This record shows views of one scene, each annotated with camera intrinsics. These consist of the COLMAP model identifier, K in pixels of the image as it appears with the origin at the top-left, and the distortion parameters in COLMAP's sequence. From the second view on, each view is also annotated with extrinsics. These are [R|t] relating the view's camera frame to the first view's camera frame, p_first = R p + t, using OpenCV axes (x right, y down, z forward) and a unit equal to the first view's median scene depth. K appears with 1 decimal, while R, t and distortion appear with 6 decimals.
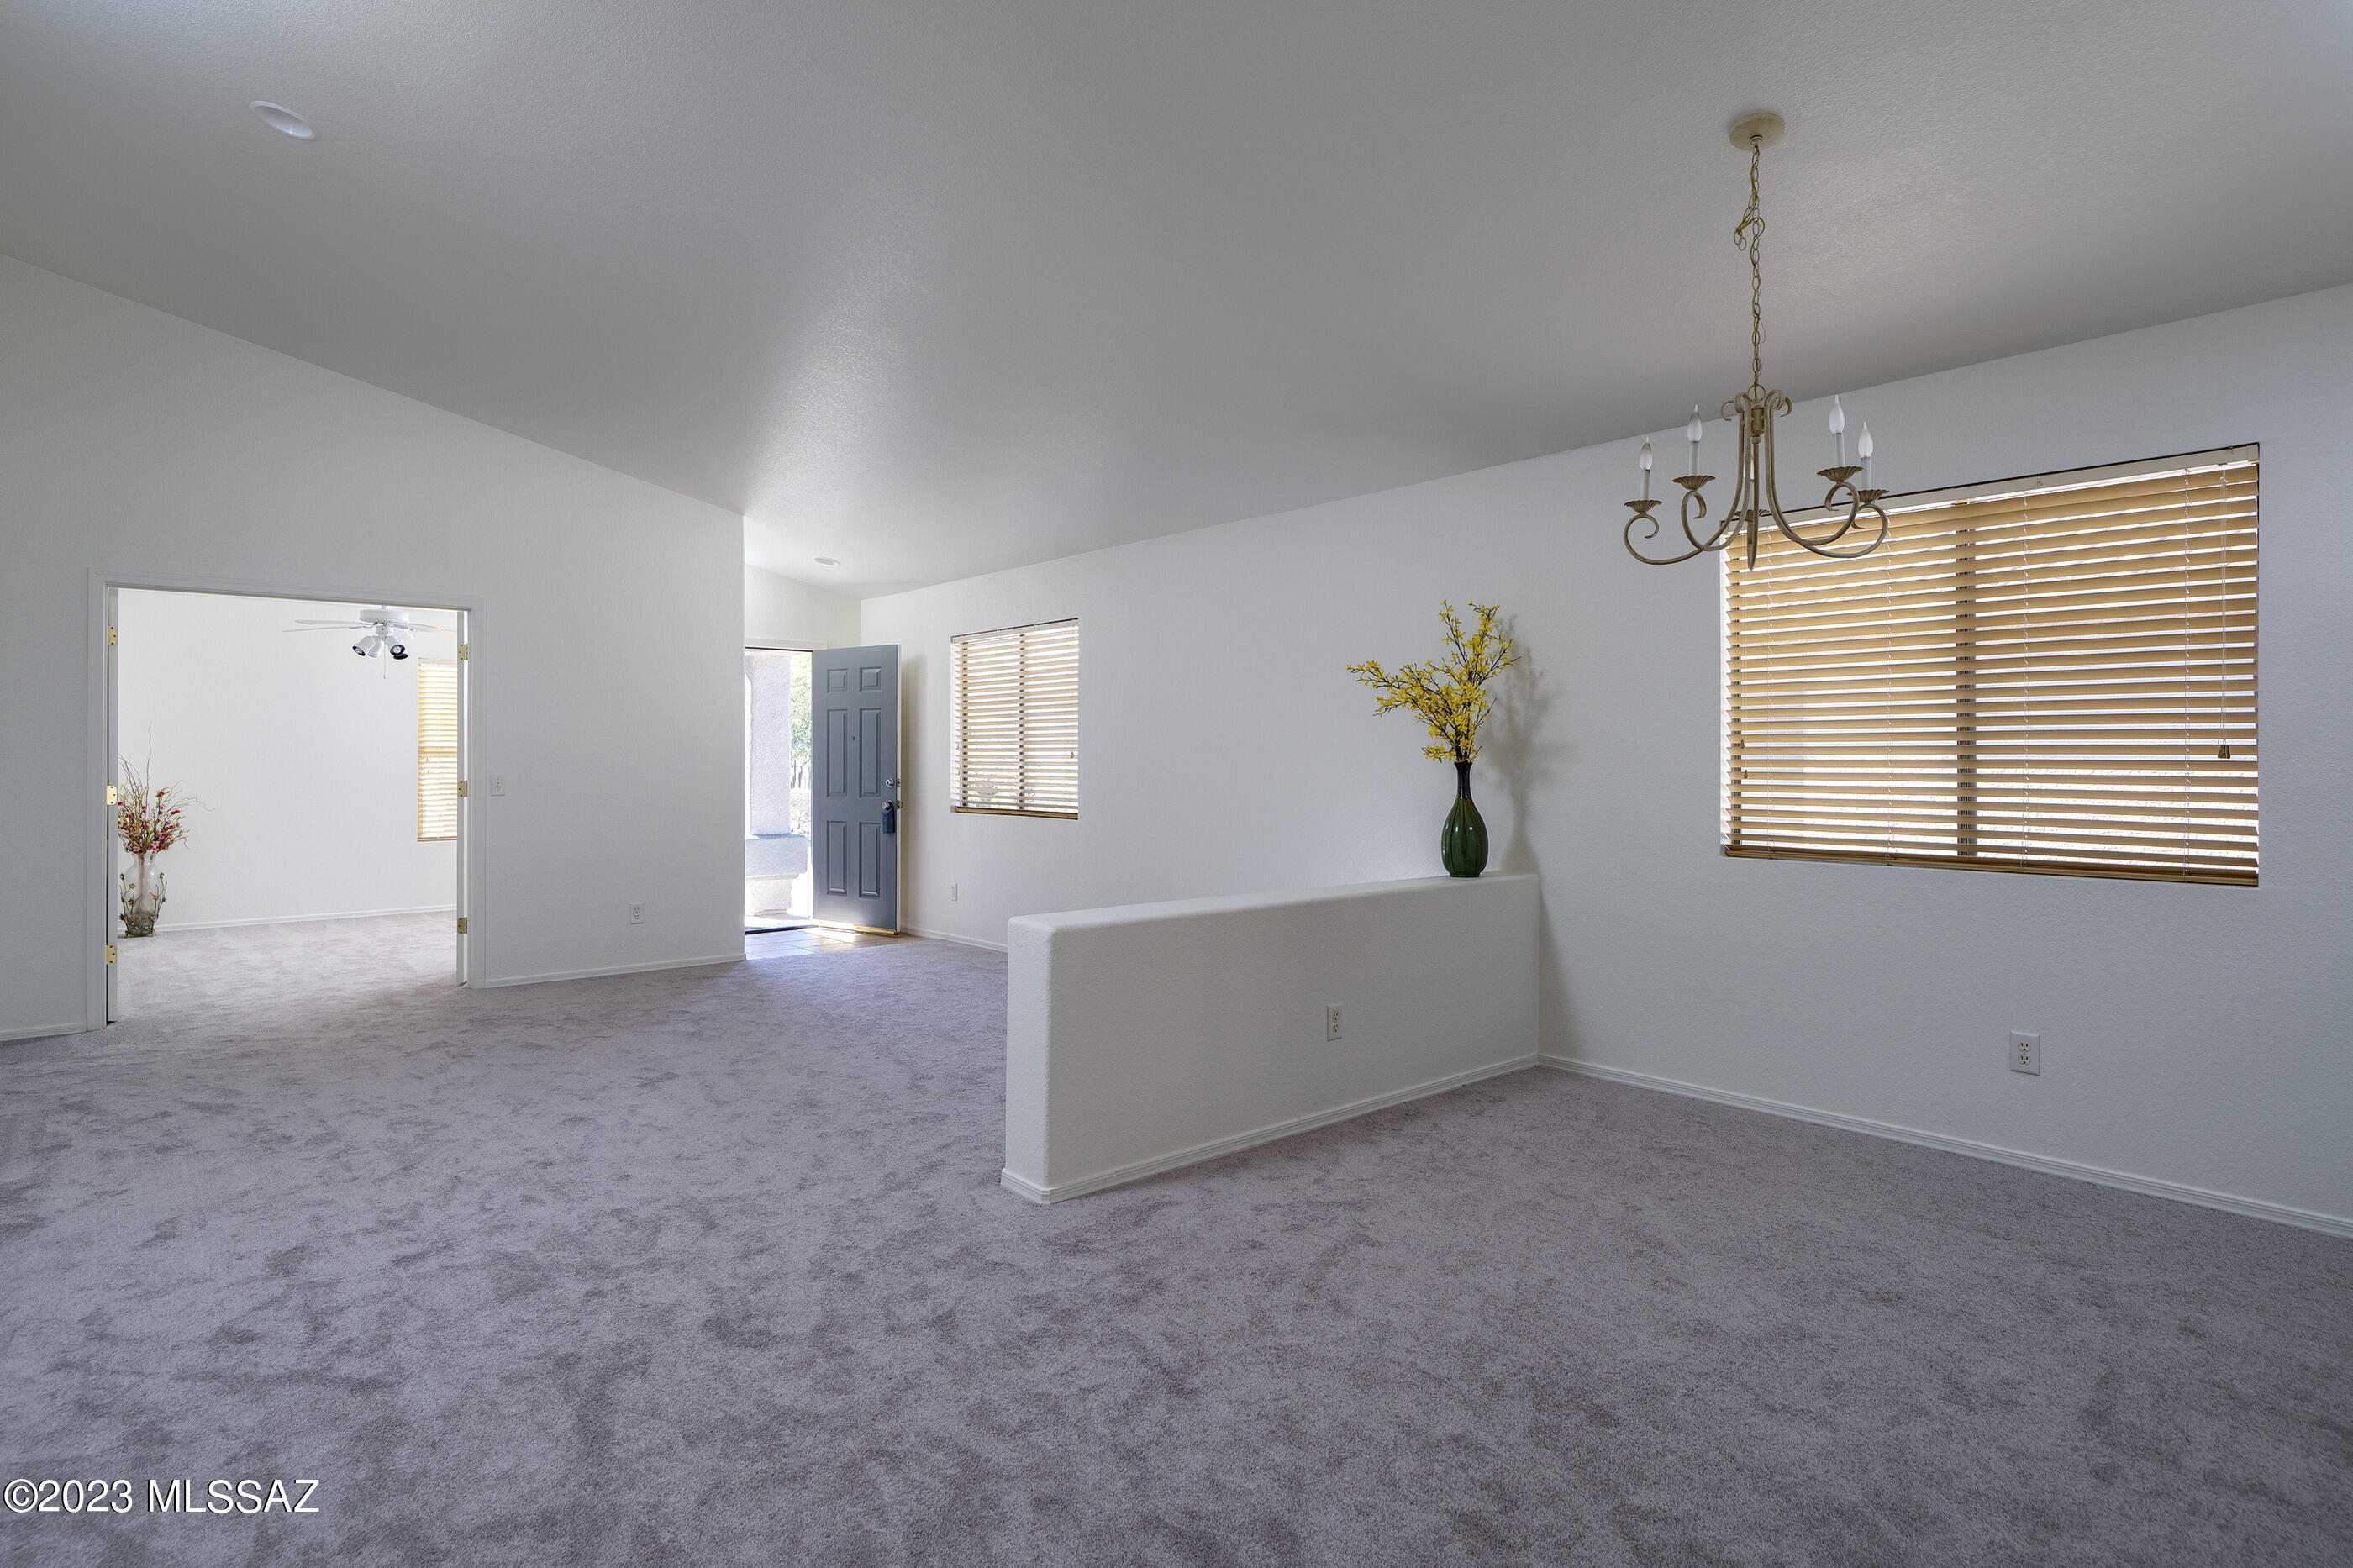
lens RADIAL K [[1201.6, 0, 1176.5], [0, 1201.6, 784.0], [0, 0, 1]] dist [0.000363, 0.000068]
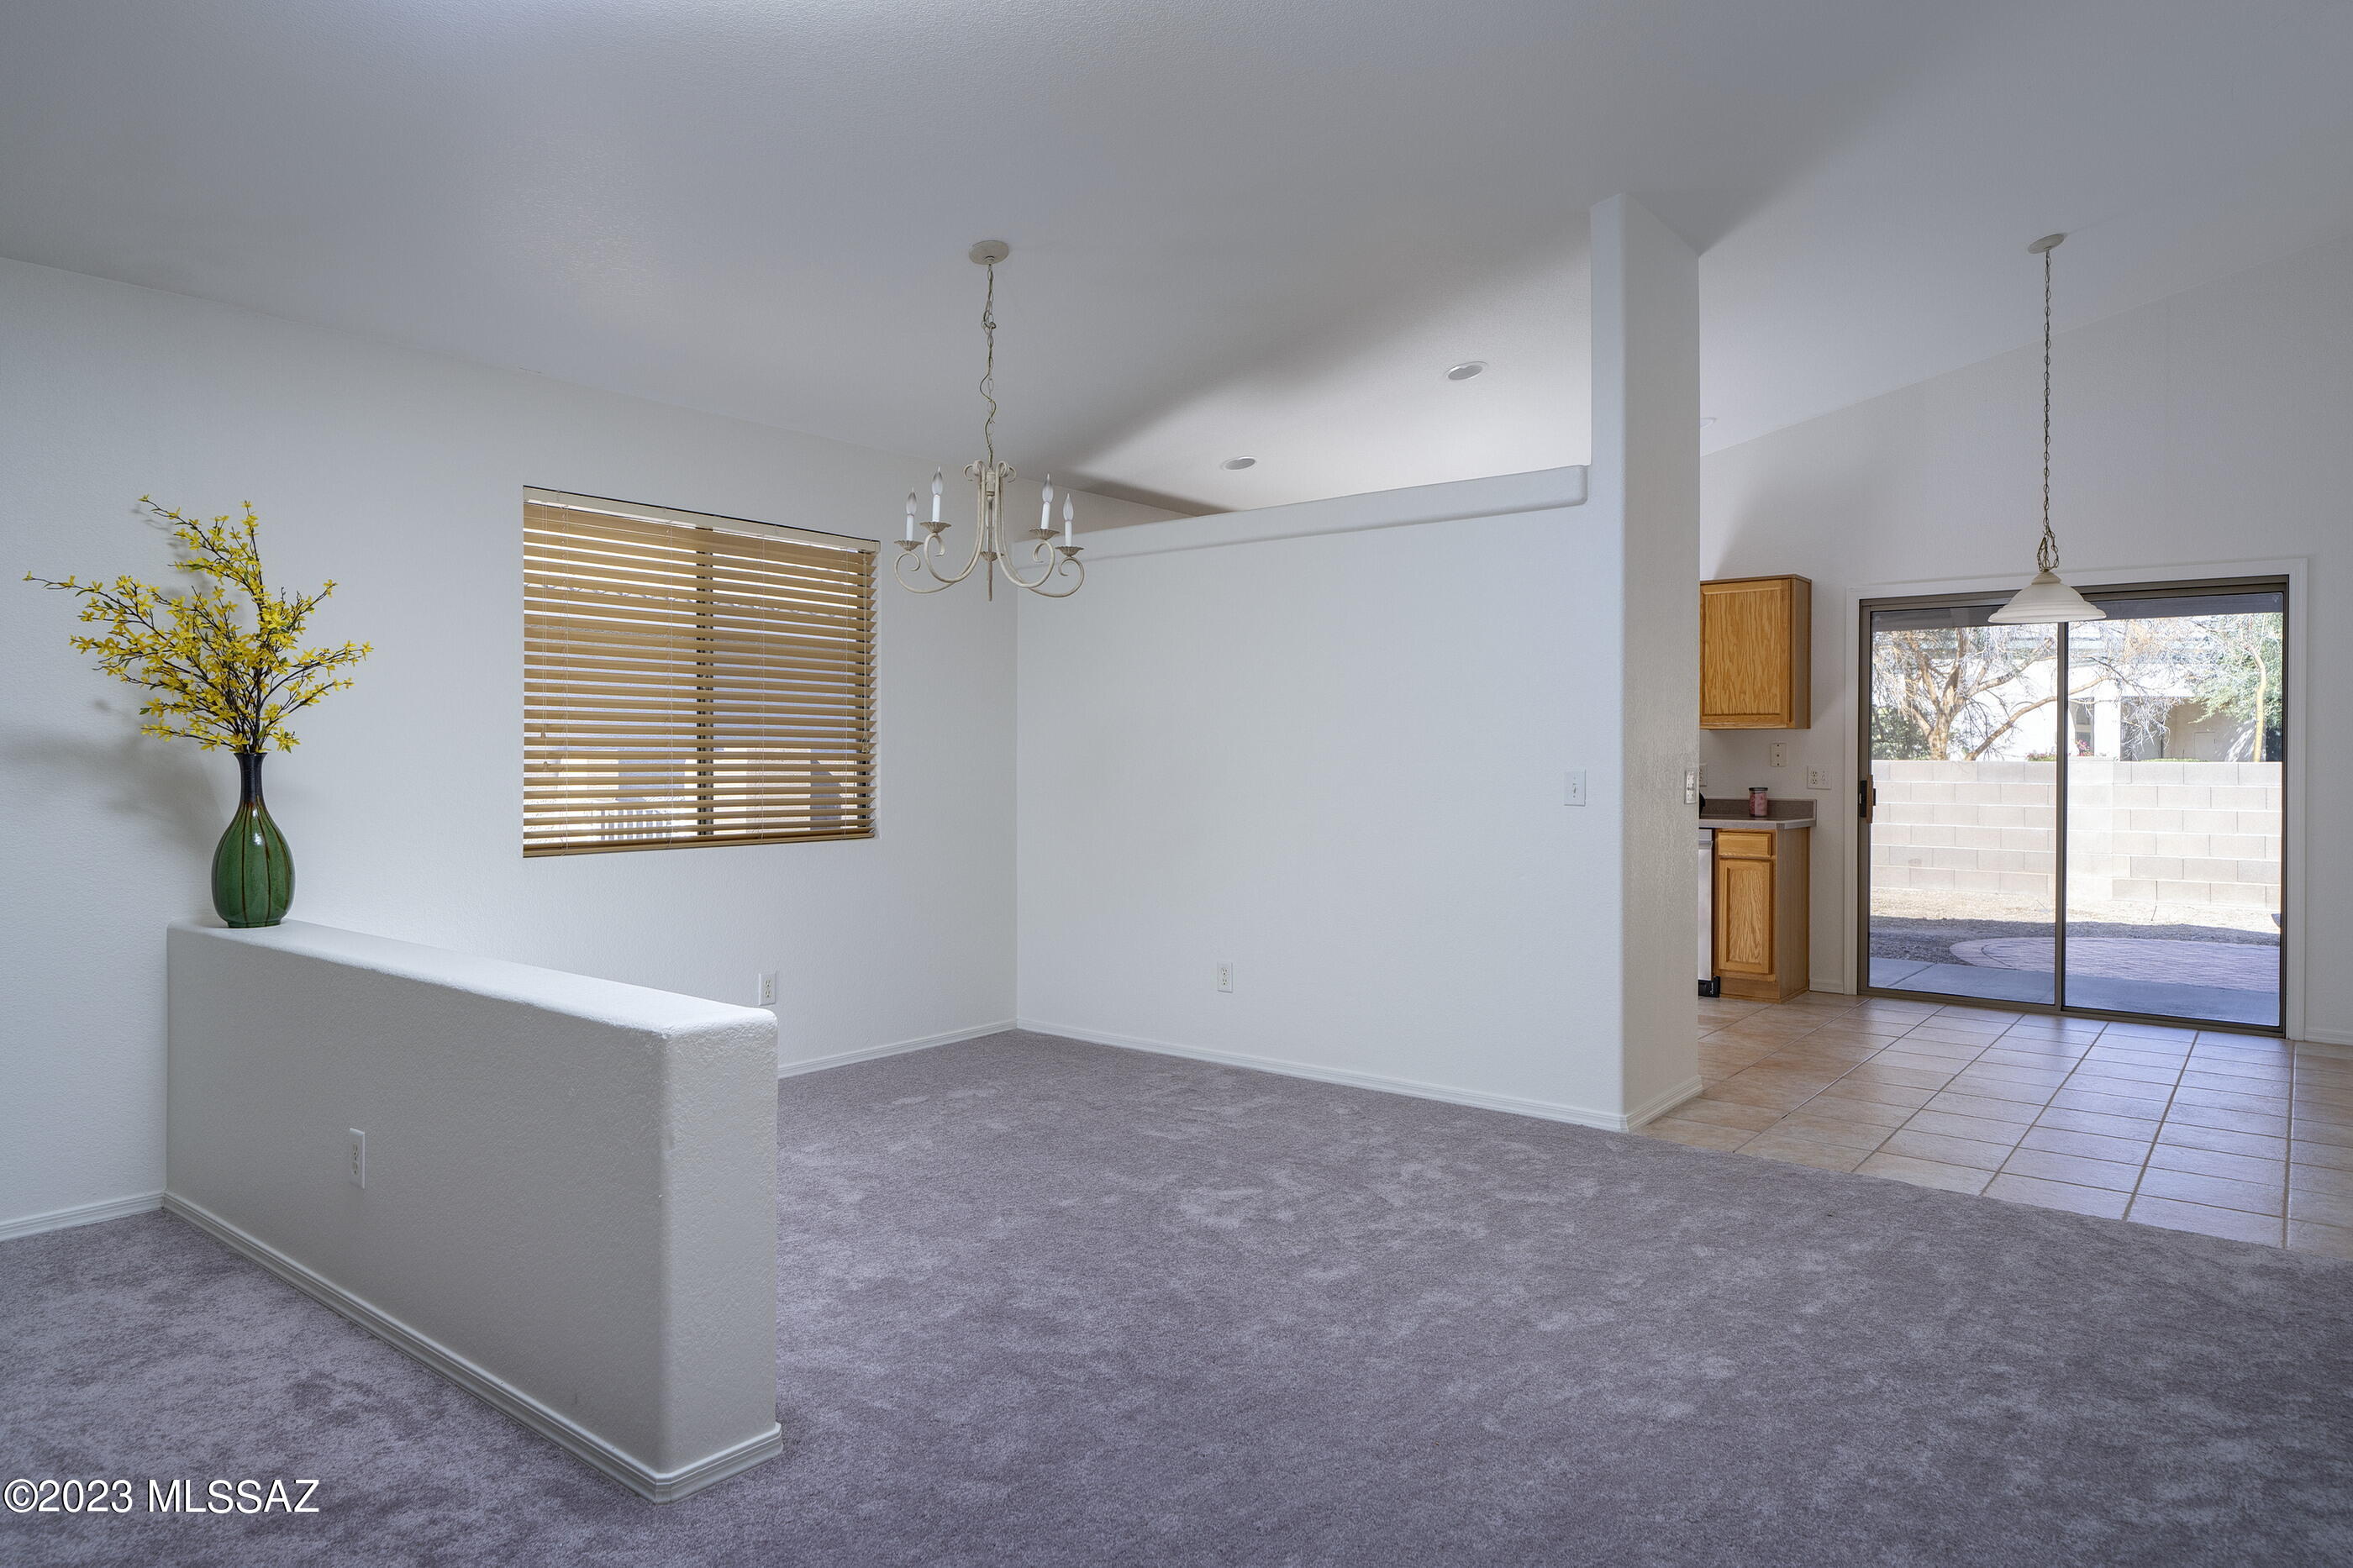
lens RADIAL K [[1411.8, 0, 1176.5], [0, 1411.8, 784.0], [0, 0, 1]] dist [0.001583, 0.000219]
pose [[-0.168028, -0.021351, 0.985551, -0.555881], [0.014731, 0.999599, 0.024167, -0.011605], [-0.985672, 0.018579, -0.167646, 0.575955]]
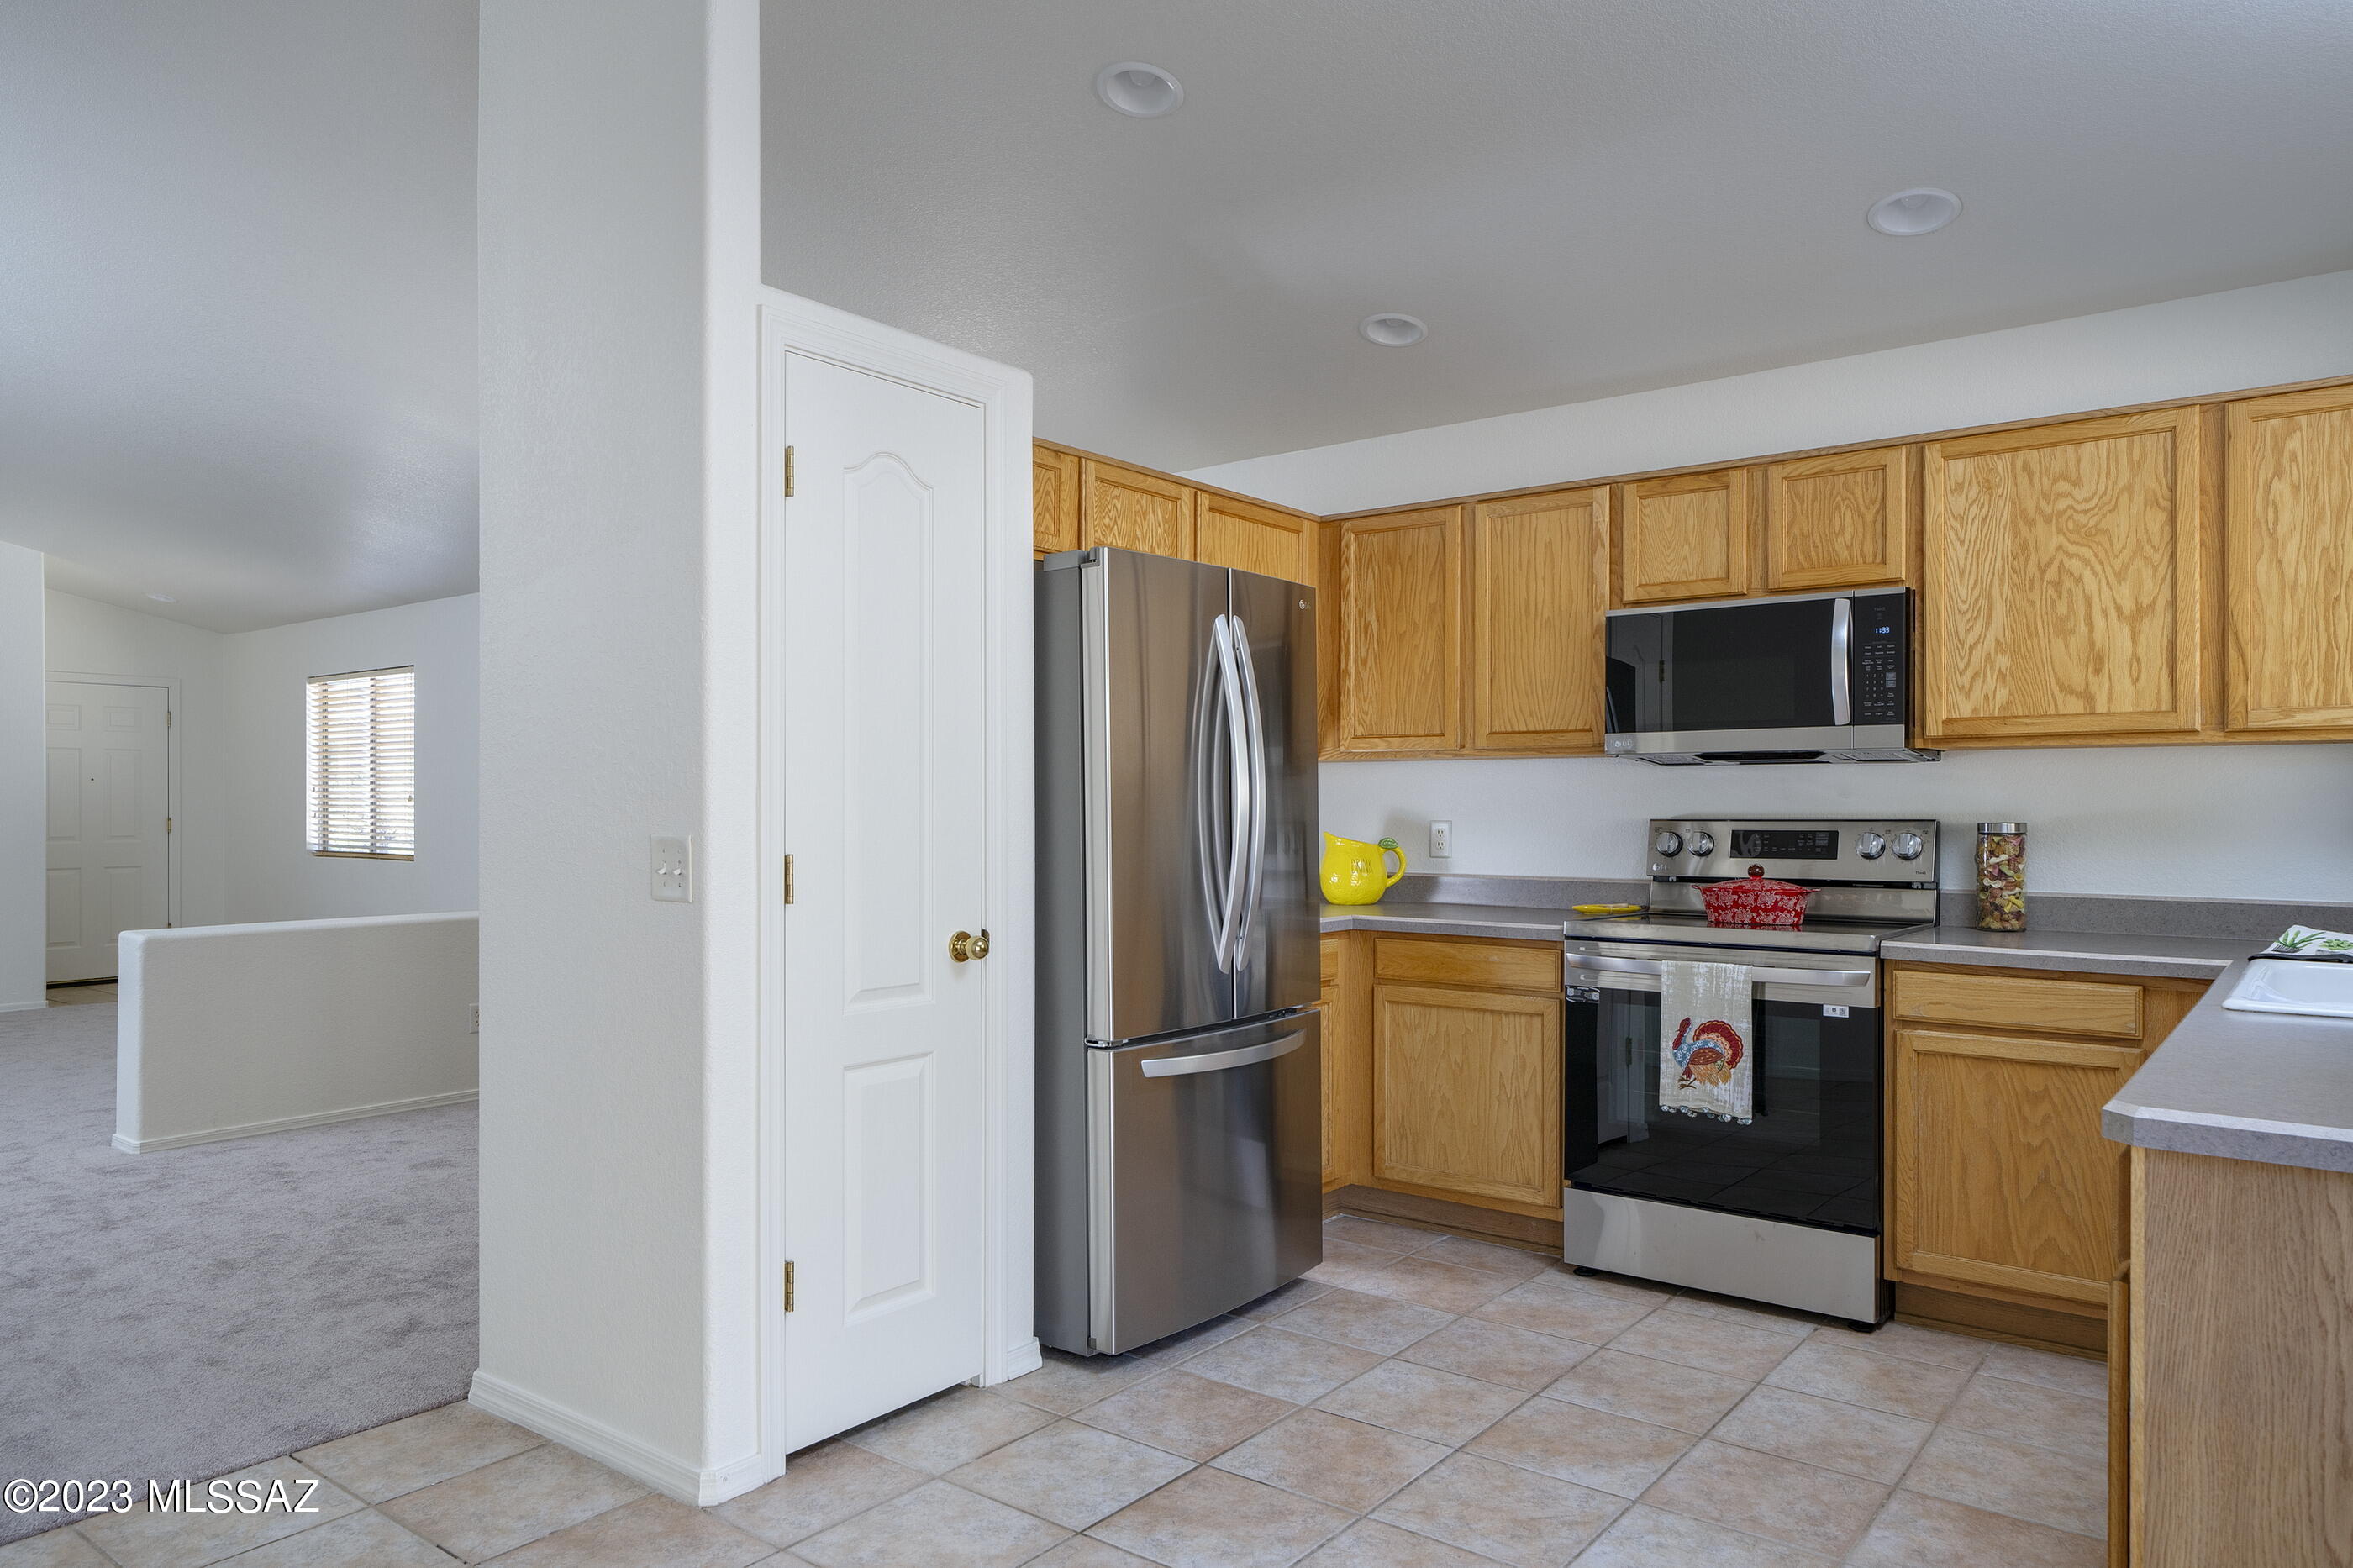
lens RADIAL K [[1481.3, 0, 1176.5], [0, 1481.3, 784.0], [0, 0, 1]] dist [0.029564, 0.000967]
pose [[0.985042, -0.003232, 0.172284, 1.222825], [0.008444, 0.999528, -0.029526, 0.025796], [-0.172107, 0.030539, 0.984605, -1.336740]]
